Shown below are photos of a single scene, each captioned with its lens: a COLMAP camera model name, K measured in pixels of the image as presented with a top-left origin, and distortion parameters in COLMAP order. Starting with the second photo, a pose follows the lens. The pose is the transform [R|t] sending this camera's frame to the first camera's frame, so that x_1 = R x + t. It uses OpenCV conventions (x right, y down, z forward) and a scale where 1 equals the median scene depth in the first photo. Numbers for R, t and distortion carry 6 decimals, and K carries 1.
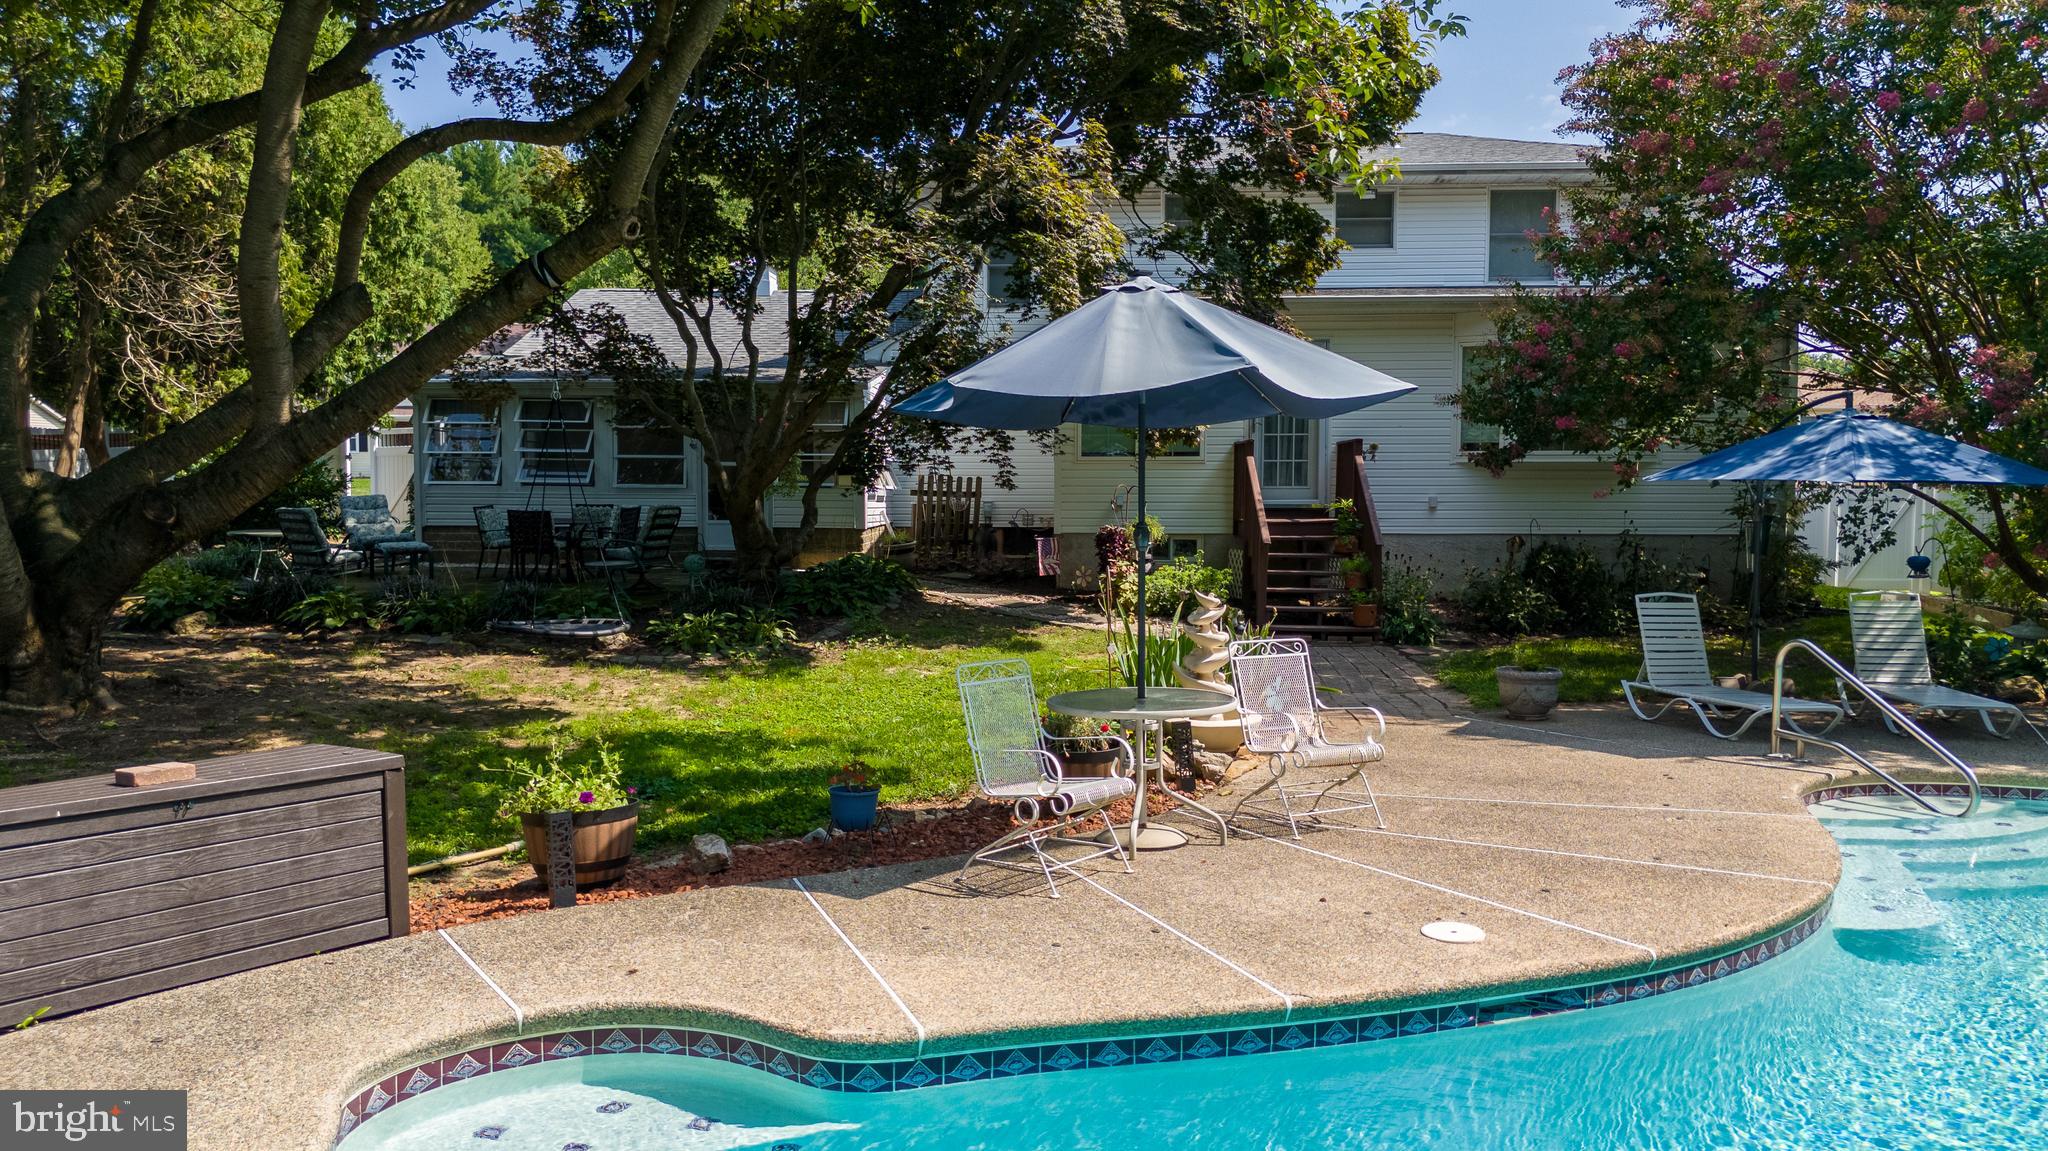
lens RADIAL K [[1518.3, 0, 1034.0], [0, 1518.3, 567.6], [0, 0, 1]] dist [0.097780, -0.096097]
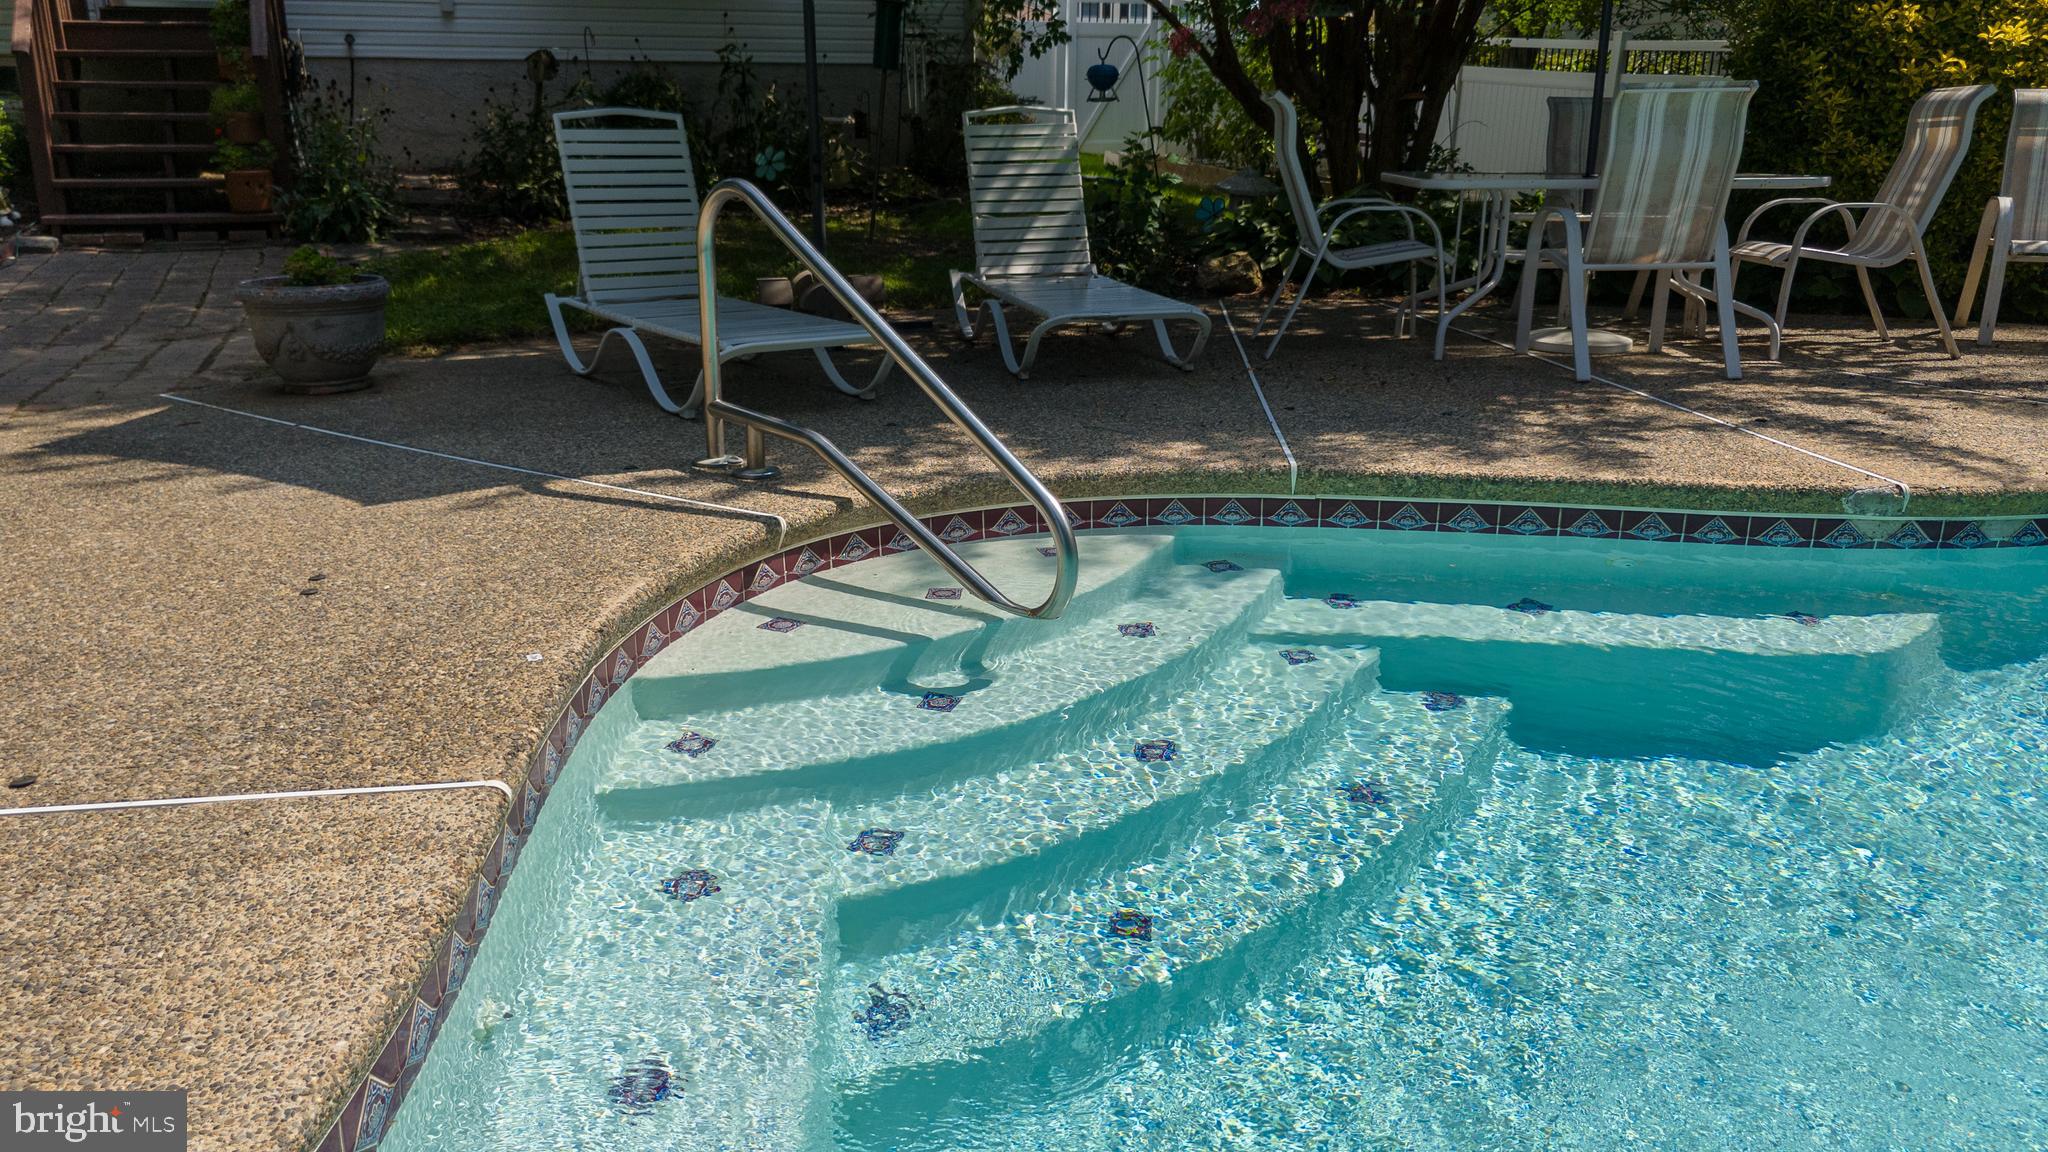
lens RADIAL K [[1518.3, 0, 1034.0], [0, 1518.3, 568.1], [0, 0, 1]] dist [0.097780, -0.096097]
pose [[0.914996, -0.122605, 0.384383, 0.197049], [0.022933, 0.966974, 0.253841, 0.022139], [-0.402811, -0.223448, 0.887589, 0.289828]]
